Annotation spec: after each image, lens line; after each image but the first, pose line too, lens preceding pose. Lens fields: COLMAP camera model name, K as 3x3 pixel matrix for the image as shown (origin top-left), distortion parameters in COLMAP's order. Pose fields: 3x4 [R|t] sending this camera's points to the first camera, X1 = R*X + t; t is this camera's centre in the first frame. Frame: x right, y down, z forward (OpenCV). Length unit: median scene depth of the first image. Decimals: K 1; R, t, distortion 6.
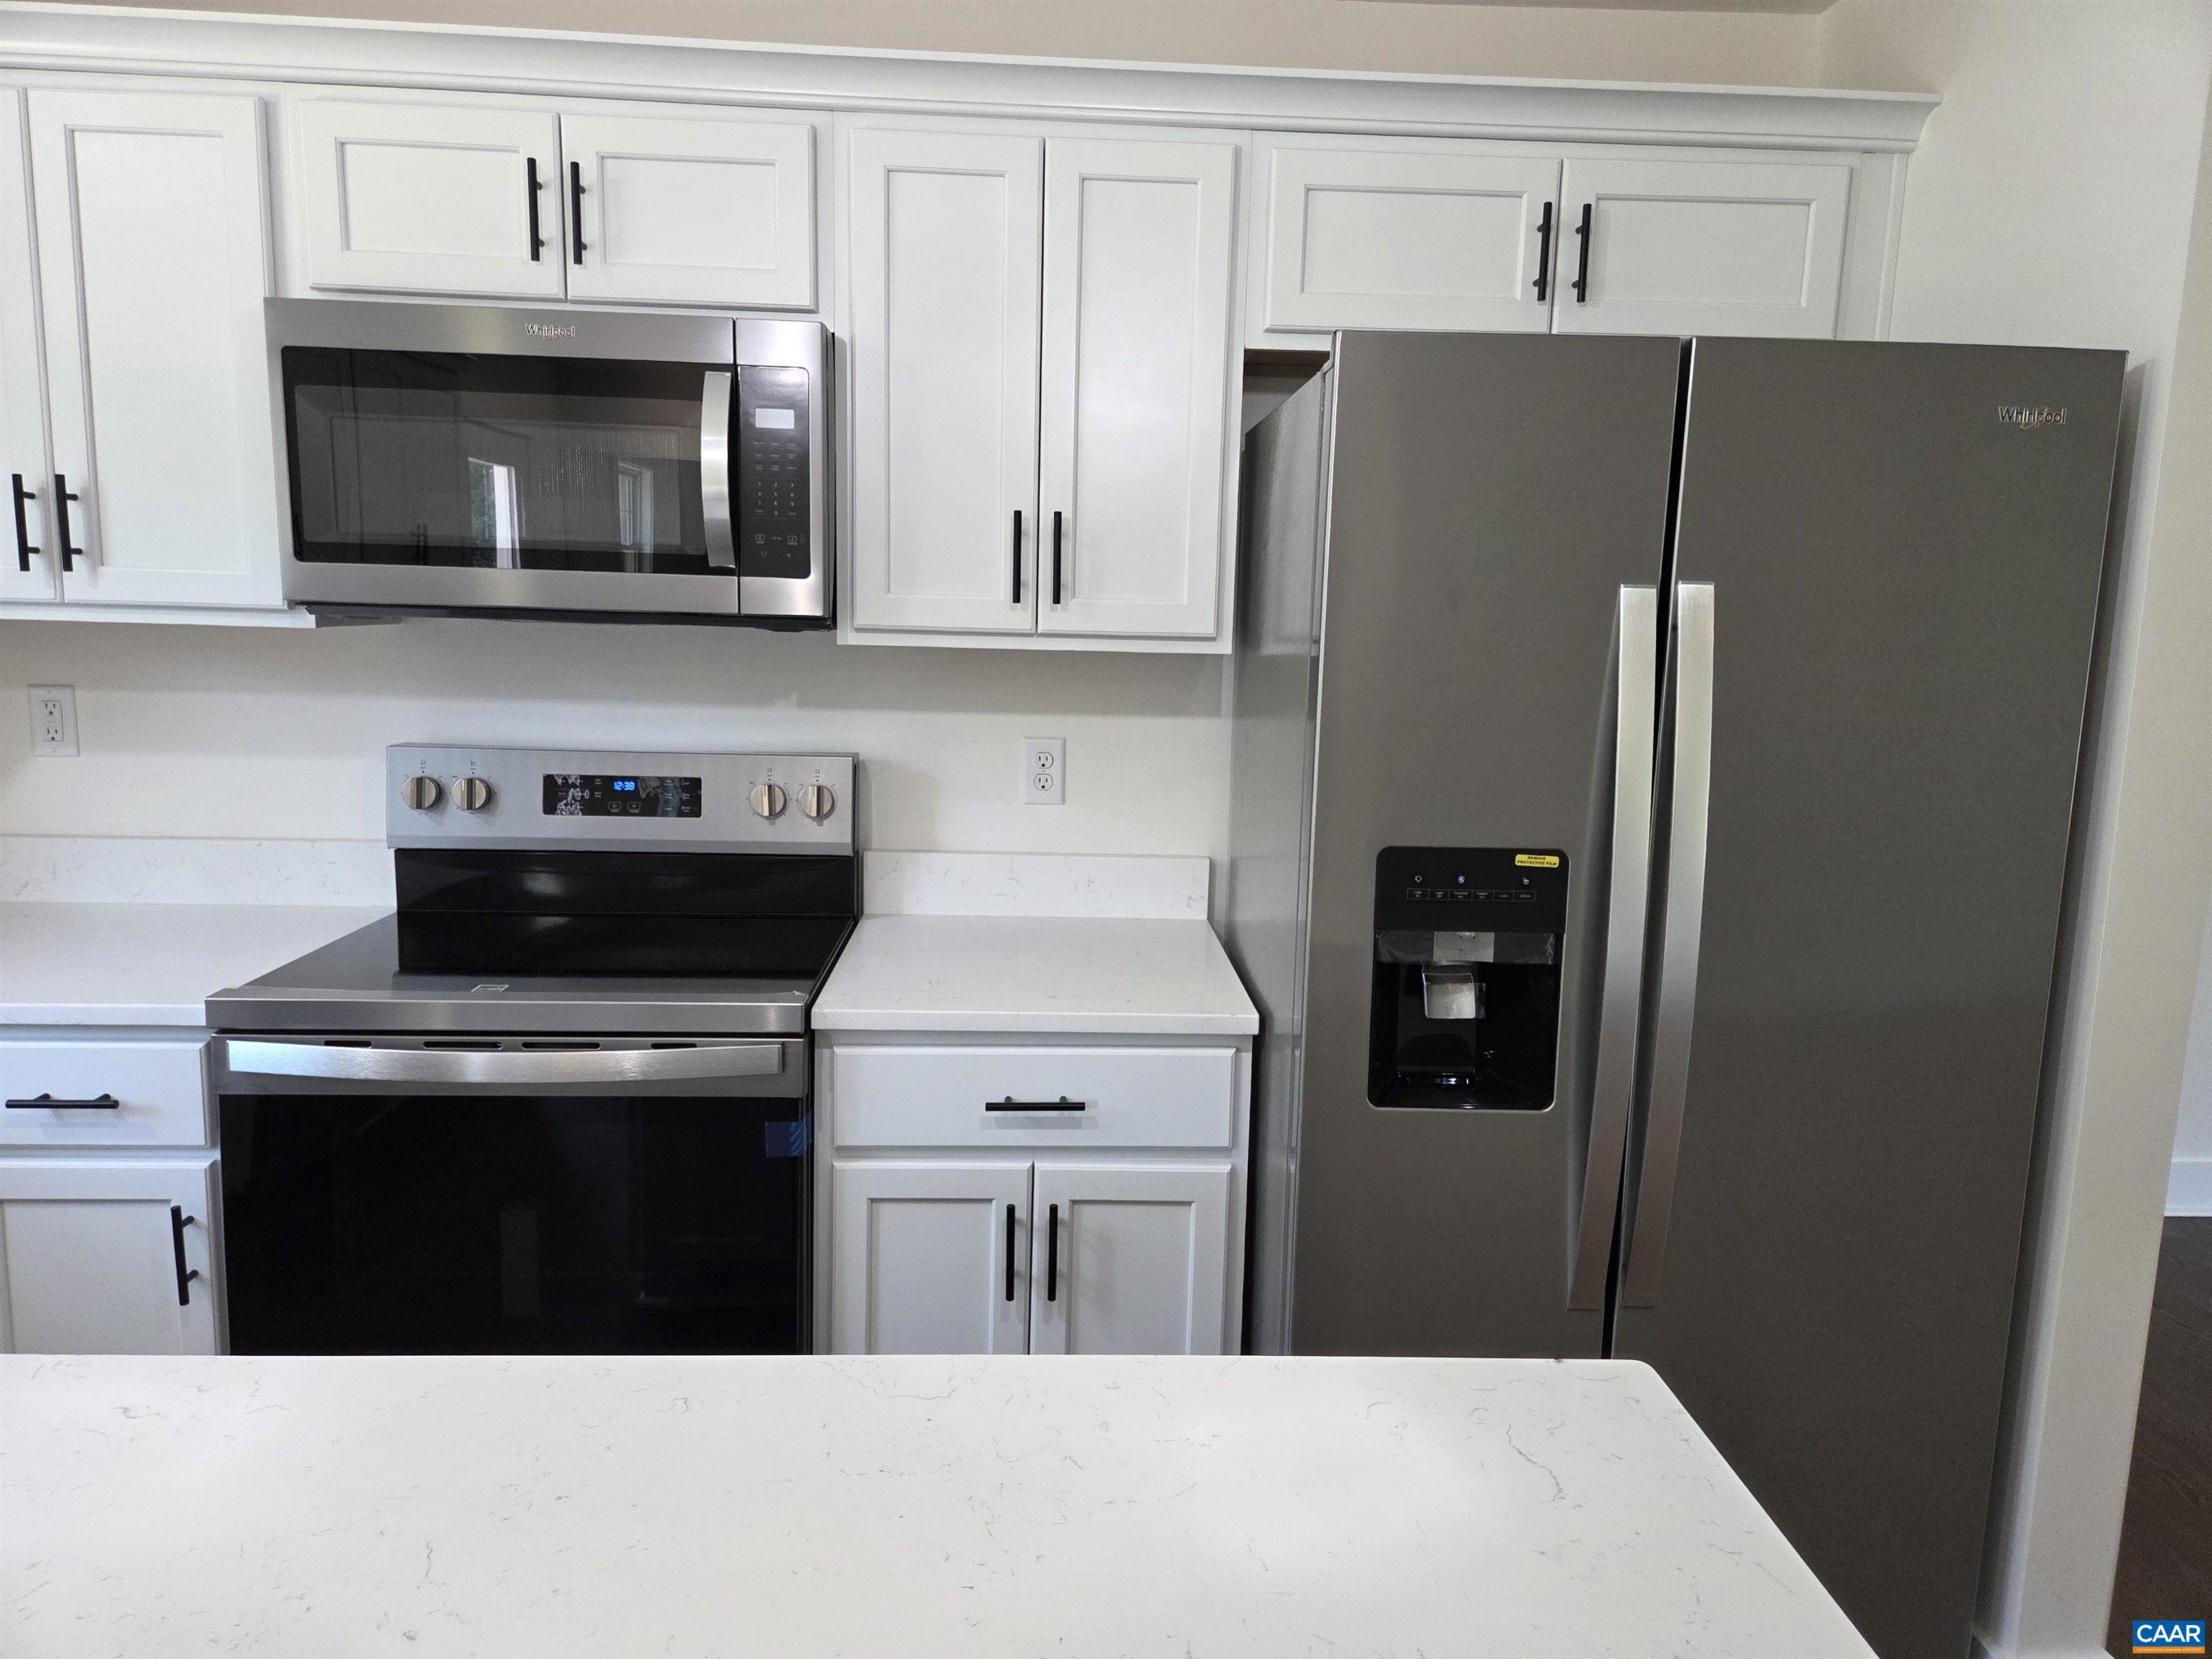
lens RADIAL K [[1469.2, 0, 1115.8], [0, 1469.2, 811.7], [0, 0, 1]] dist [0.082094, -0.083643]
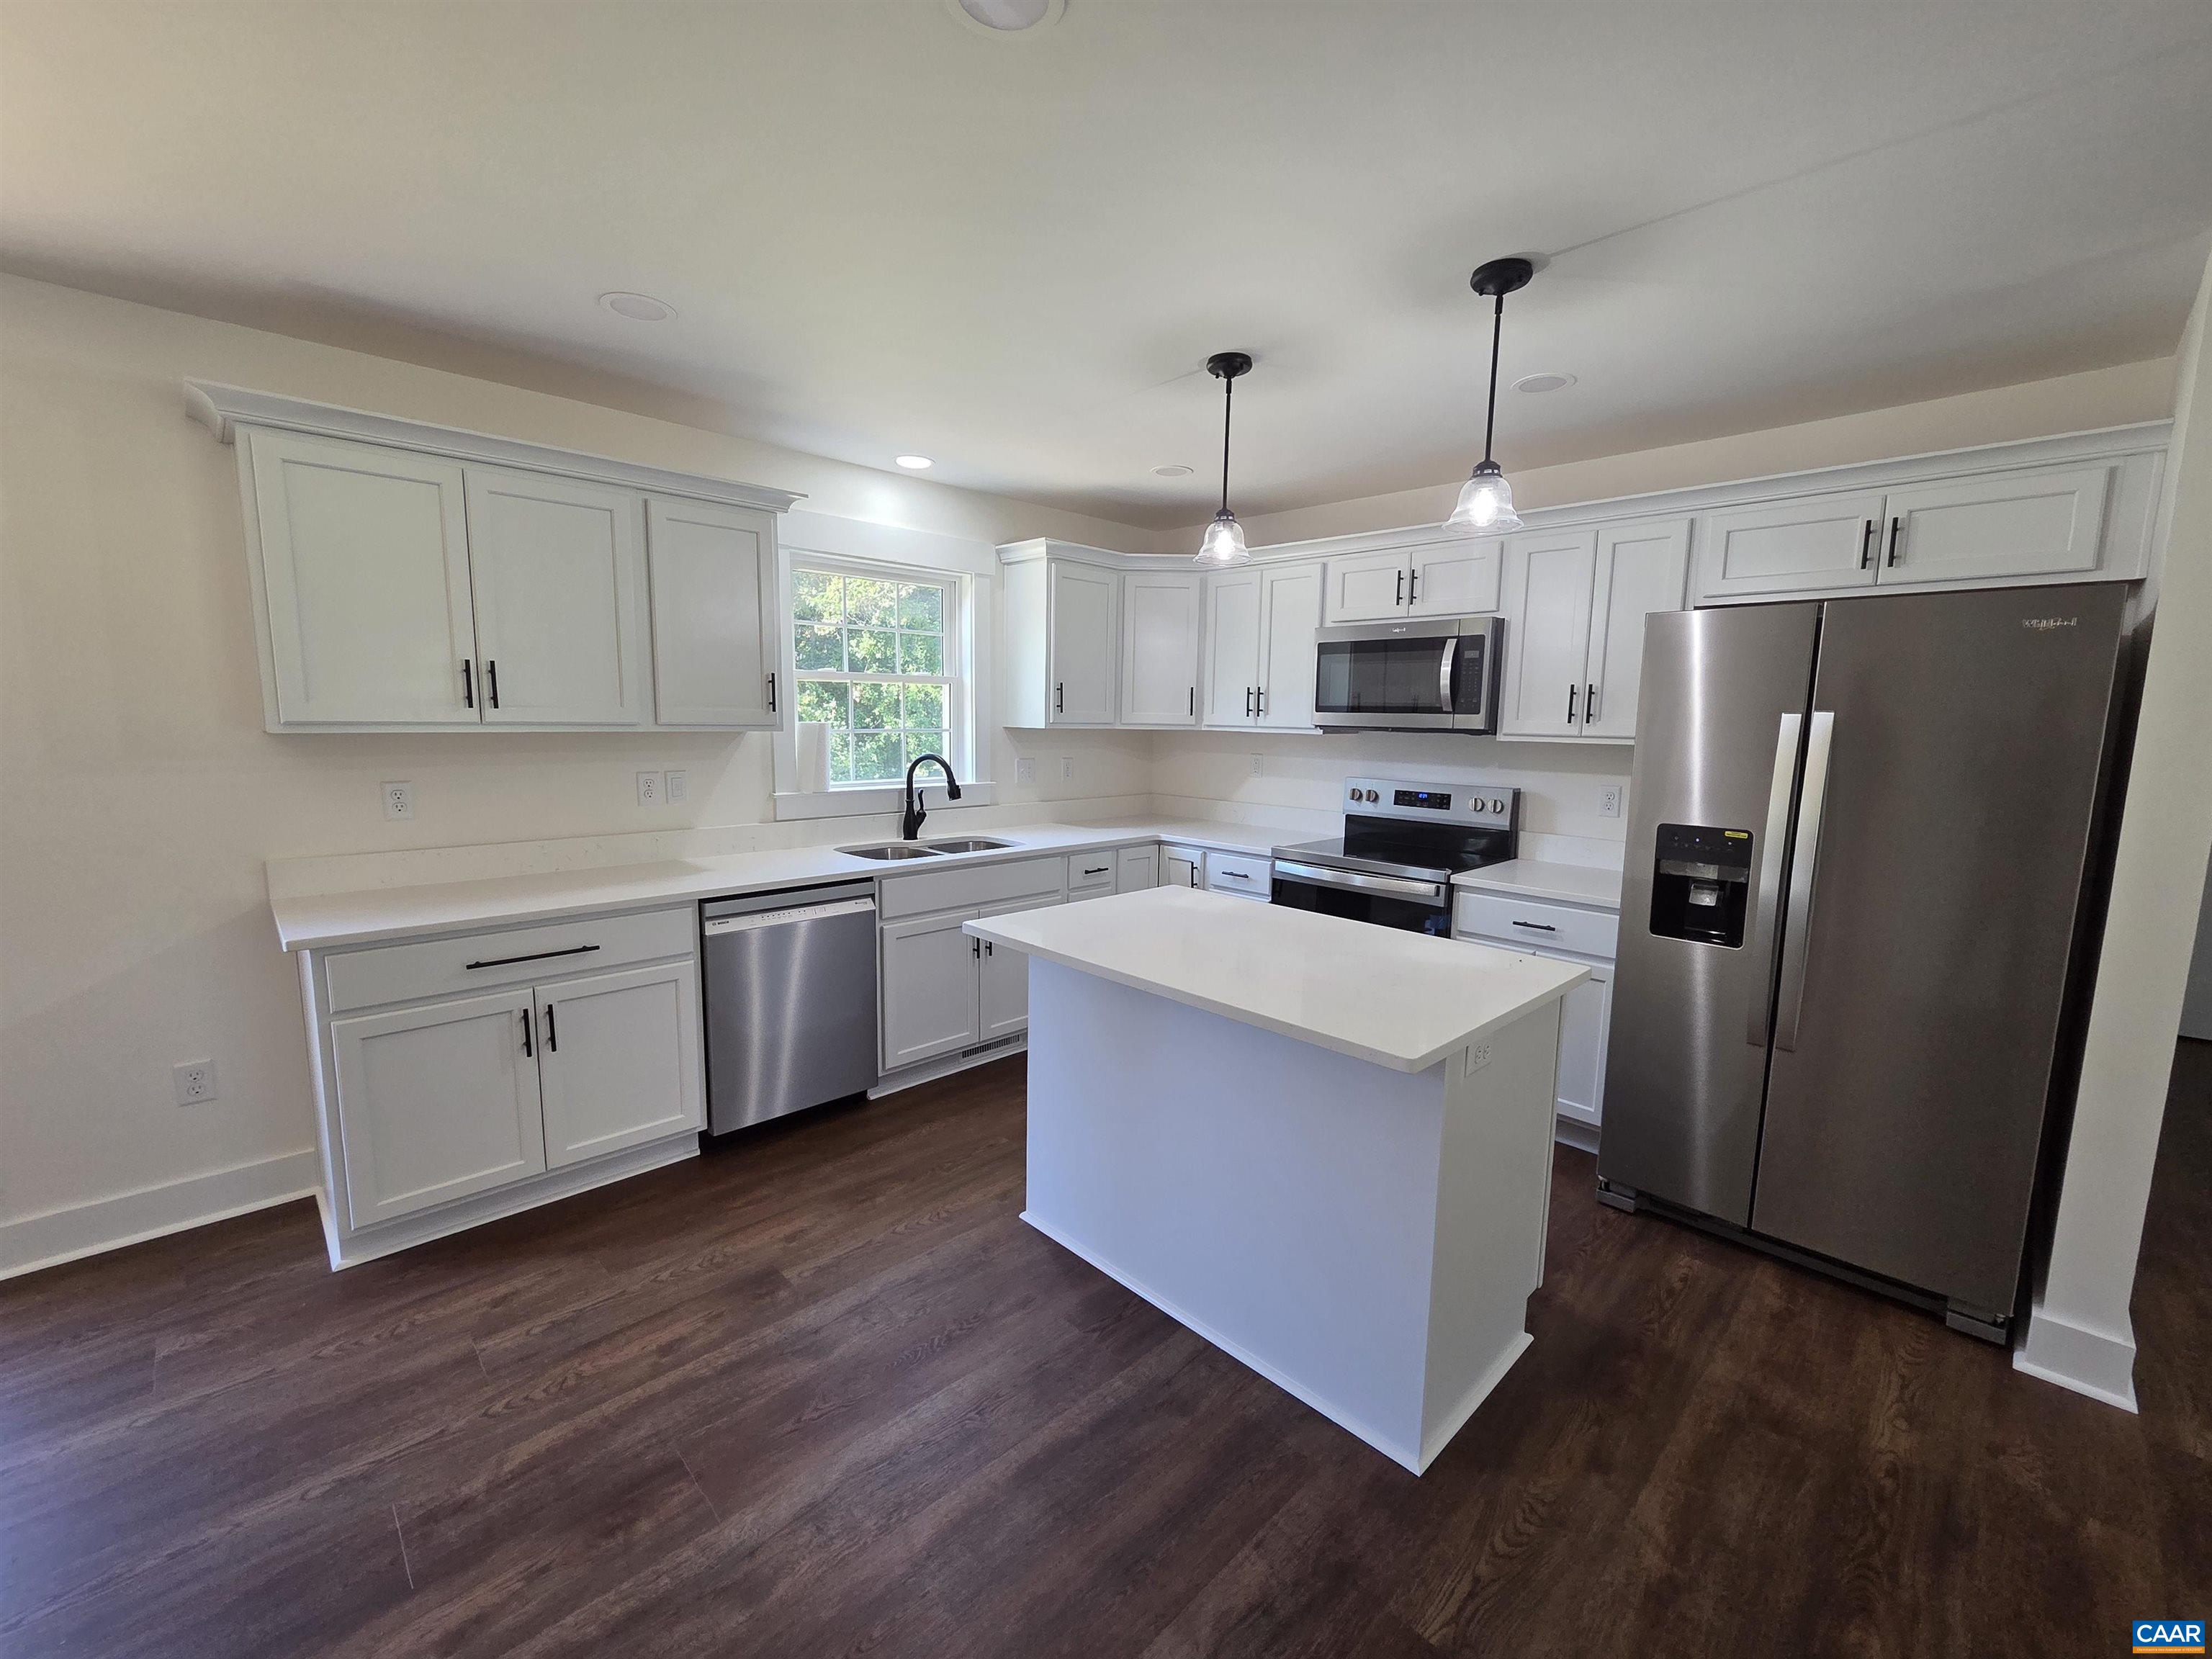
lens RADIAL K [[913.1, 0, 1111.2], [0, 913.1, 812.7], [0, 0, 1]] dist [0.017837, -0.000128]
pose [[0.665867, 0.066824, -0.743072, 0.557721], [-0.104365, 0.994531, -0.004084, 0.084709], [0.738735, 0.080270, 0.669199, -0.522767]]
